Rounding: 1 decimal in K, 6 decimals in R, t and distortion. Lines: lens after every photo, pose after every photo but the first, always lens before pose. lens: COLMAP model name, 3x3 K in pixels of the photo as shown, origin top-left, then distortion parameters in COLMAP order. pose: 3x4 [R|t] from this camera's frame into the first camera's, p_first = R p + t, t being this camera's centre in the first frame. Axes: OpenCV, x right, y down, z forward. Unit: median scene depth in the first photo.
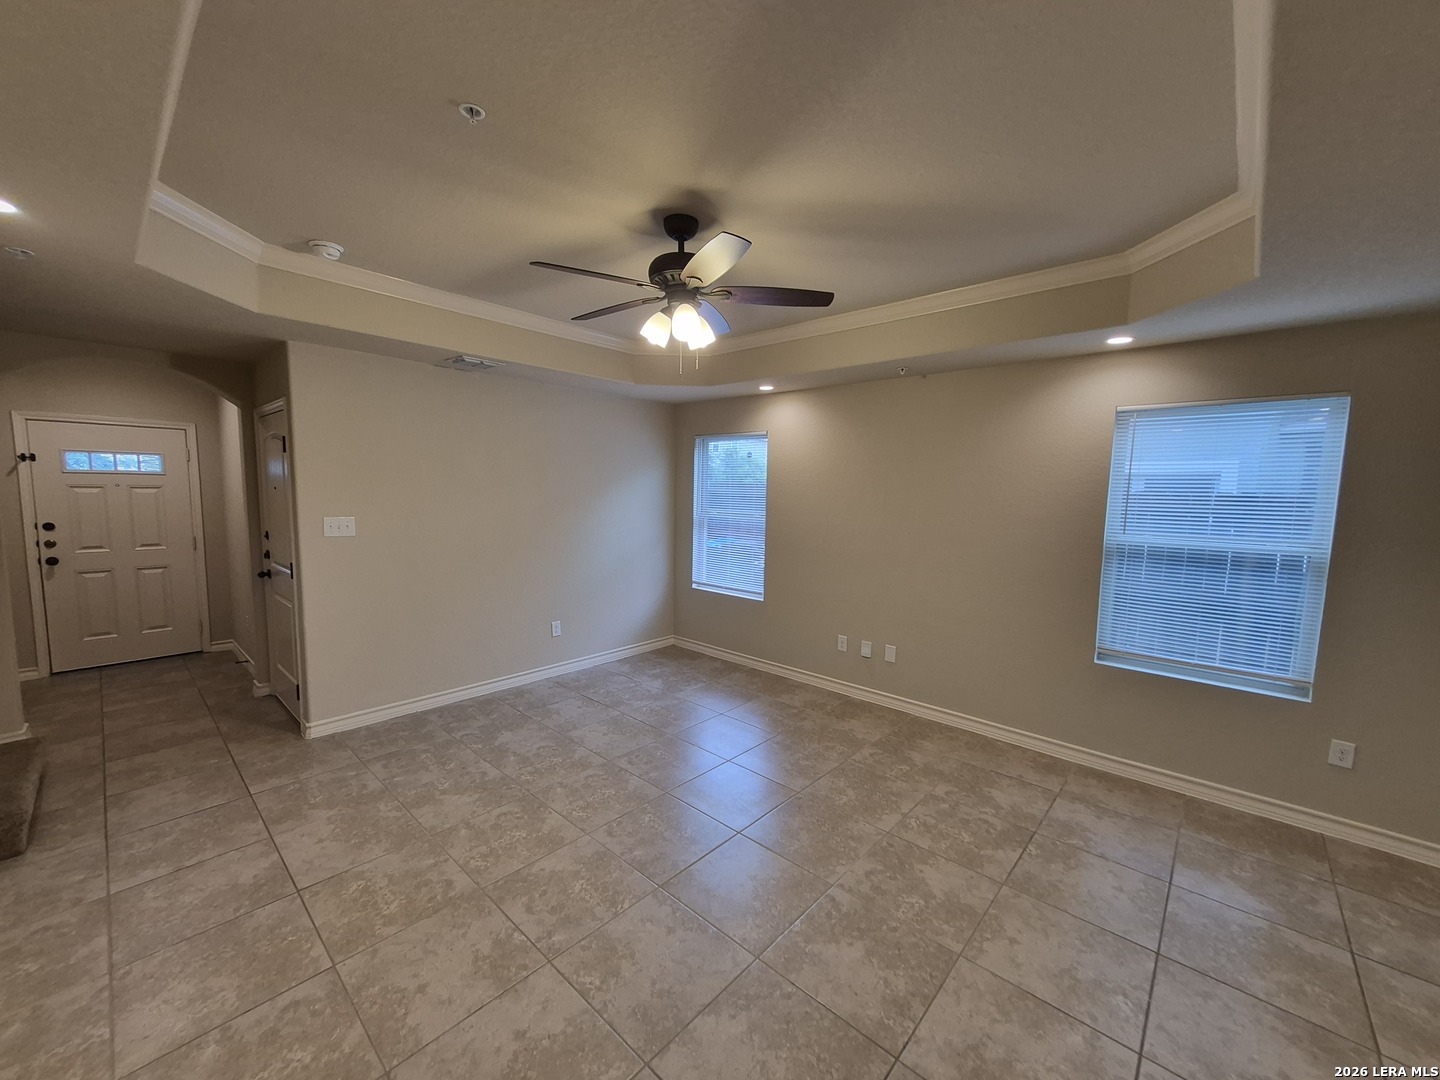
lens RADIAL K [[564.3, 0, 709.0], [0, 564.3, 547.6], [0, 0, 1]] dist [0.009198, -0.000733]
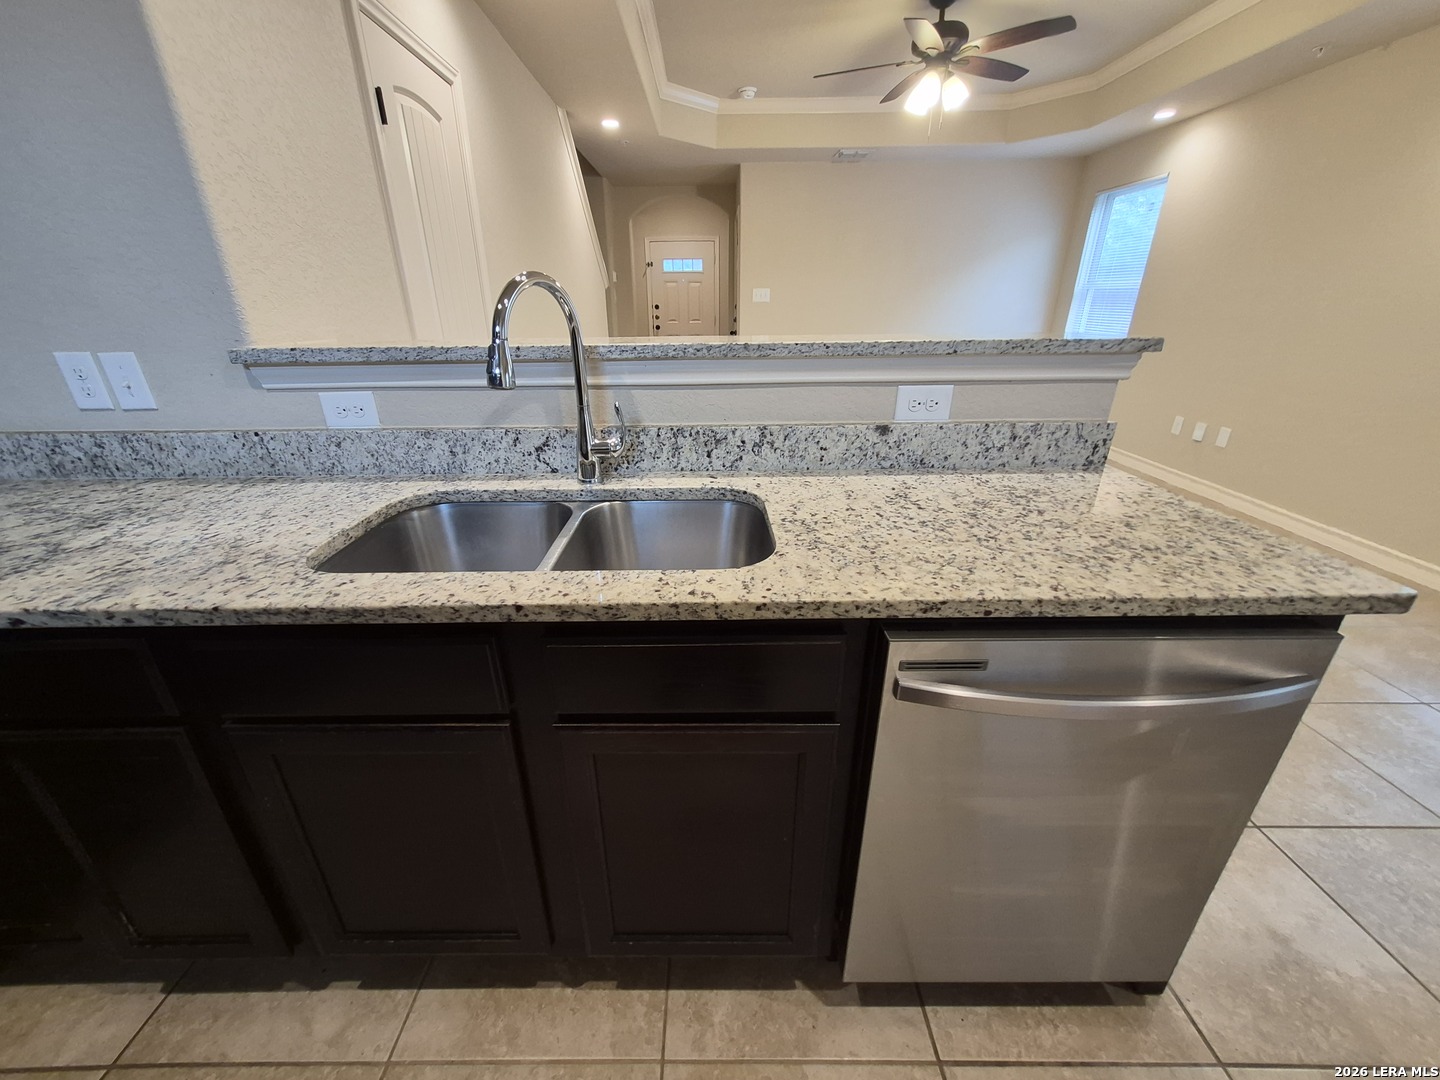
lens RADIAL K [[564.3, 0, 709.0], [0, 564.3, 547.6], [0, 0, 1]] dist [0.009198, -0.000733]
pose [[0.677314, 0.272421, -0.683398, 0.611301], [-0.056416, 0.945413, 0.320953, 0.155059], [0.733528, -0.178832, 0.655710, -0.307323]]
